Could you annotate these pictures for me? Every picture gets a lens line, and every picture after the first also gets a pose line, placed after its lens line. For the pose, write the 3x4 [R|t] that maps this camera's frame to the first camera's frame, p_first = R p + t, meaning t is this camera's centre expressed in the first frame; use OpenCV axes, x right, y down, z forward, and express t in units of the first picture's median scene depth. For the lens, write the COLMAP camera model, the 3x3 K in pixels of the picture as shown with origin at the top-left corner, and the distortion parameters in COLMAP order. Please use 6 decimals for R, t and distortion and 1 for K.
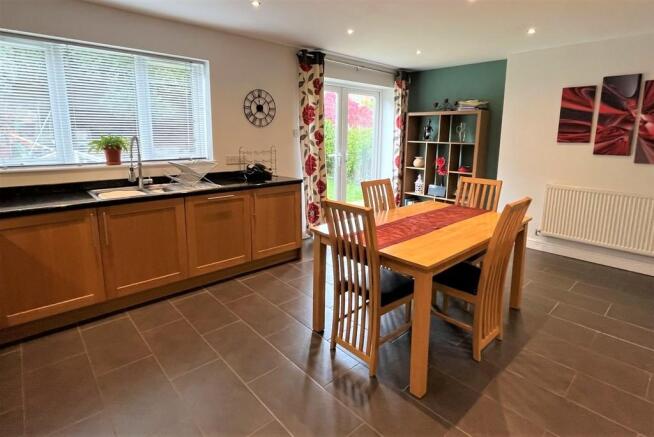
lens RADIAL K [[330.0, 0, 325.9], [0, 330.0, 215.0], [0, 0, 1]] dist [-0.003606, -0.000191]
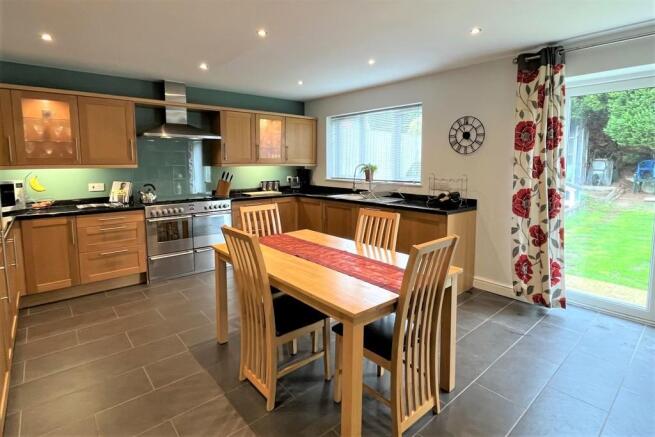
lens RADIAL K [[330.5, 0, 324.9], [0, 330.5, 218.1], [0, 0, 1]] dist [-0.003606, -0.000191]
pose [[-0.020955, 0.159258, -0.987015, 0.799680], [-0.233540, 0.959140, 0.159718, -0.151163], [0.972121, 0.233855, 0.017094, 0.643131]]
